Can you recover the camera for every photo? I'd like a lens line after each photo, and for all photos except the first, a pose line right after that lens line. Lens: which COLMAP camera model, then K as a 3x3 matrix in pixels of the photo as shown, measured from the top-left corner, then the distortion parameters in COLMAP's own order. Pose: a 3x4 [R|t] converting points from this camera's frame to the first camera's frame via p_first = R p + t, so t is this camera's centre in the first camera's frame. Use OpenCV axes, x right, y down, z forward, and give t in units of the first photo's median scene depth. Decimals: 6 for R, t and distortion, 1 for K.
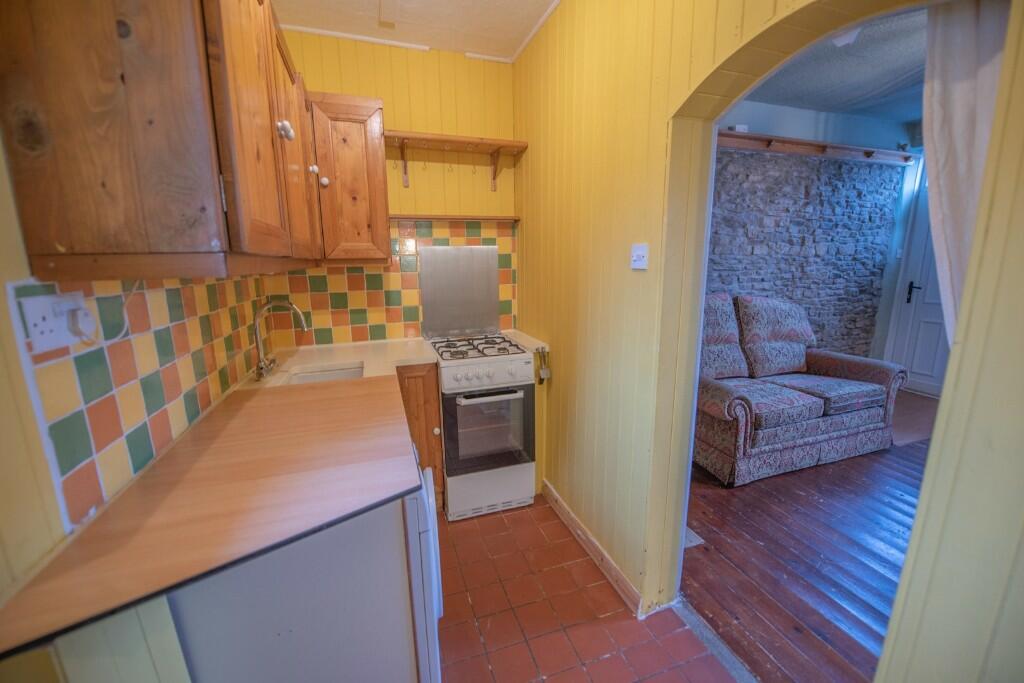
lens RADIAL K [[426.9, 0, 509.3], [0, 426.9, 352.5], [0, 0, 1]] dist [0.000005, -0.007022]
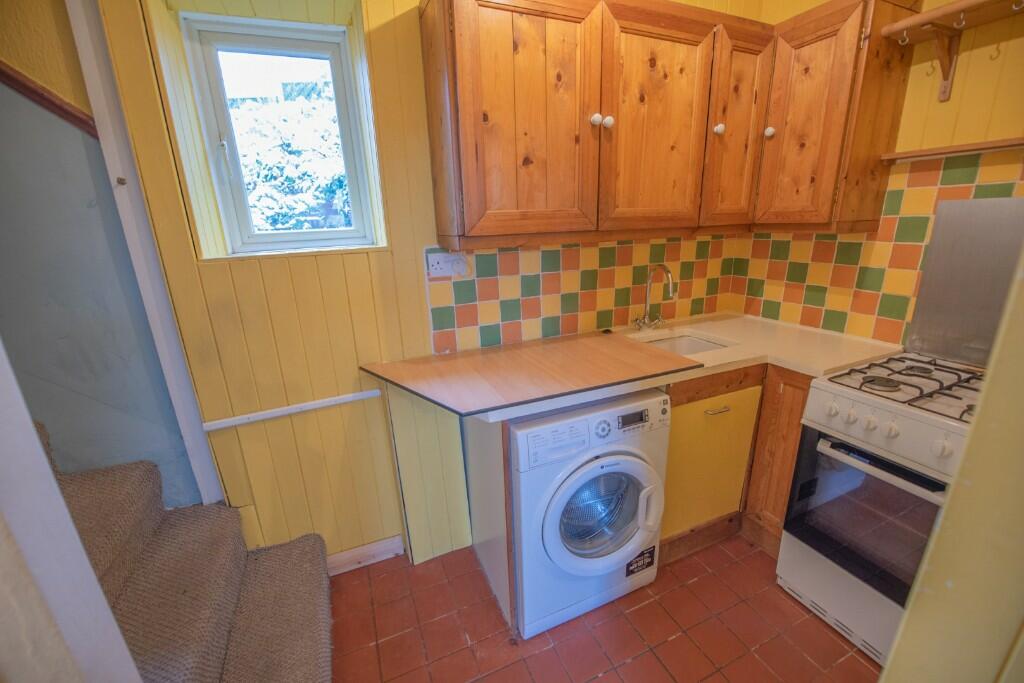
lens RADIAL K [[426.9, 0, 509.3], [0, 426.9, 352.5], [0, 0, 1]] dist [0.000005, -0.007022]
pose [[0.046874, 0.306989, -0.950558, 0.438848], [-0.176423, 0.939189, 0.294617, -0.128335], [0.983198, 0.153890, 0.098183, 0.418261]]
